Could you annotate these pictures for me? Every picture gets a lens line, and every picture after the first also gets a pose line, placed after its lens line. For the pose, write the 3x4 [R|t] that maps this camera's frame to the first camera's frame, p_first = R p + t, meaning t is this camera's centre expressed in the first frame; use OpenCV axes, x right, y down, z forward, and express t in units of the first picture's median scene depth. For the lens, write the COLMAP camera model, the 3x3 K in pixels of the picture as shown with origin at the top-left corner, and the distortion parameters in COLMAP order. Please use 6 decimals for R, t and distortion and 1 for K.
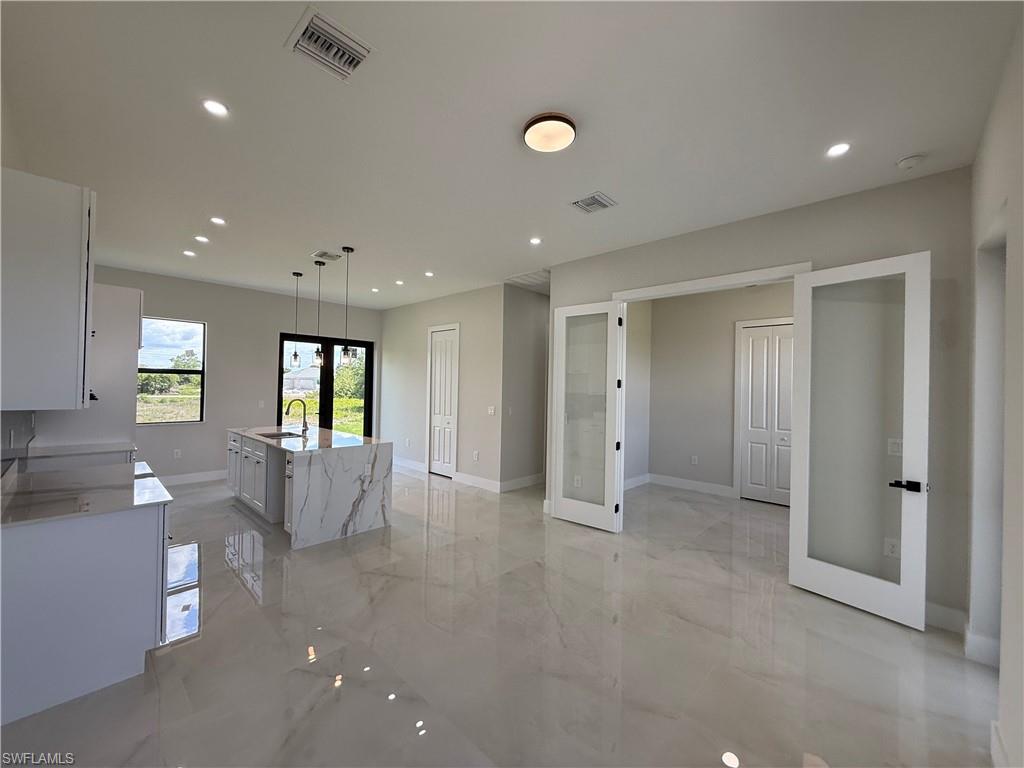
lens RADIAL K [[409.0, 0, 511.2], [0, 409.0, 383.3], [0, 0, 1]] dist [0.000699, 0.000185]
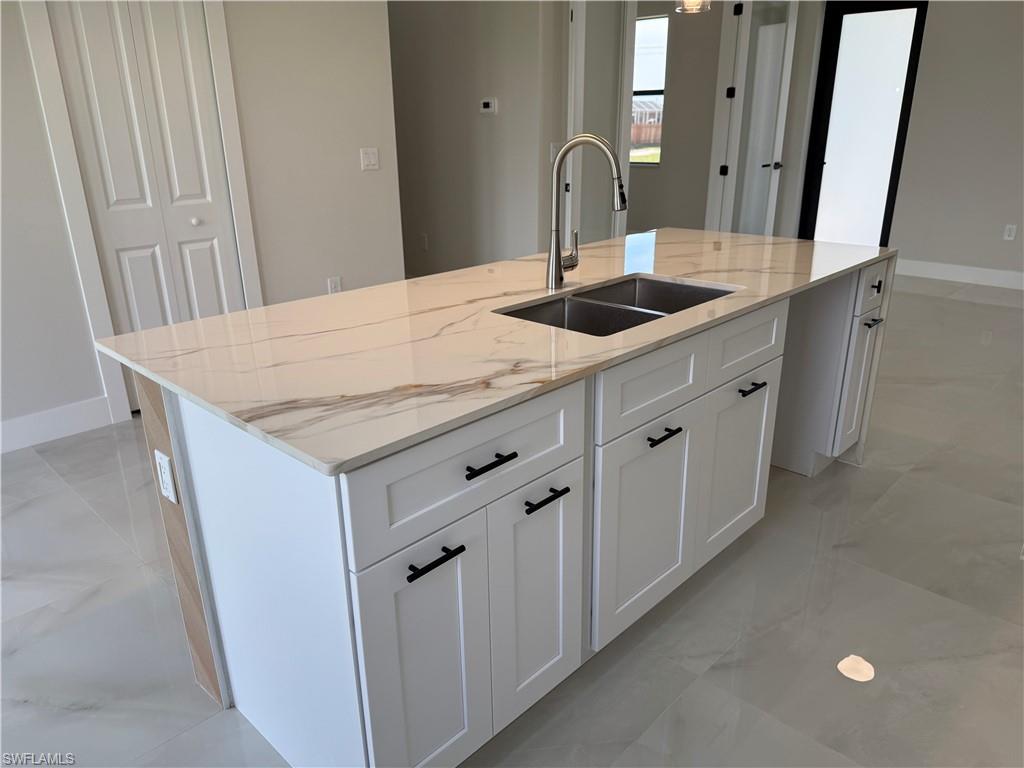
lens RADIAL K [[720.7, 0, 511.6], [0, 720.7, 397.1], [0, 0, 1]] dist [0.077042, -0.119553]
pose [[0.005796, -0.373384, 0.927659, -1.022938], [0.002786, 0.927677, 0.373373, 0.023017], [-0.999979, 0.000421, 0.006417, 1.114709]]
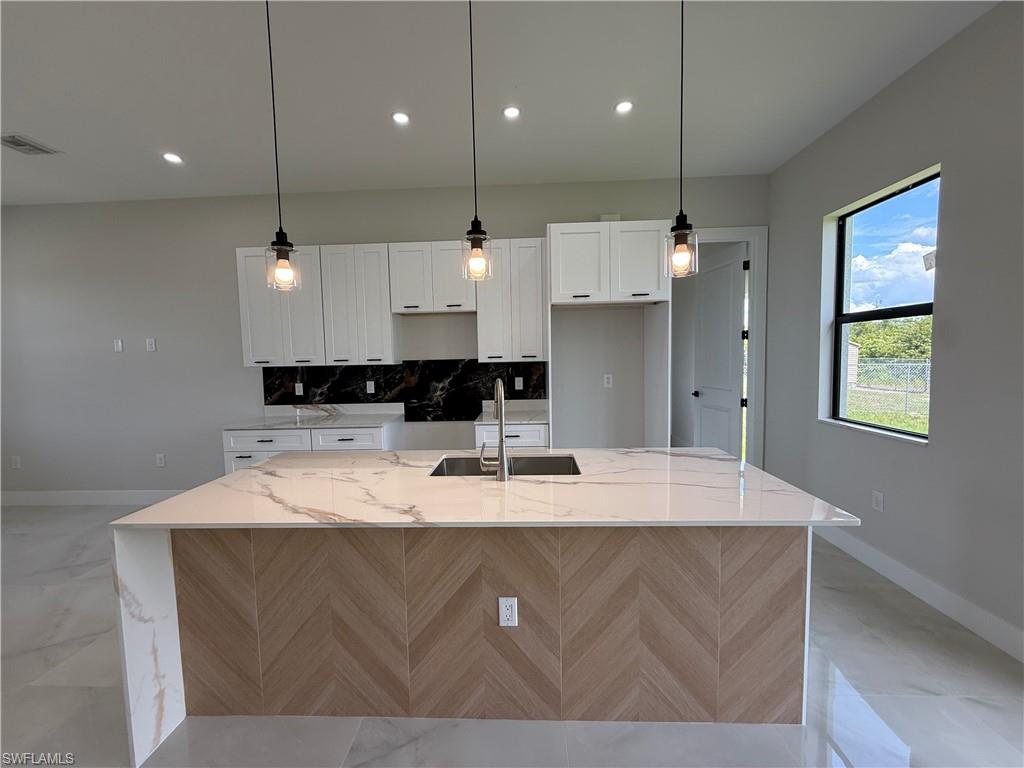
lens RADIAL K [[409.0, 0, 511.2], [0, 409.0, 383.3], [0, 0, 1]] dist [0.000699, 0.000185]
pose [[-0.749404, 0.043498, -0.660683, -0.305415], [0.012427, 0.998588, 0.051649, 0.024138], [0.661997, 0.030495, -0.748886, 1.379011]]
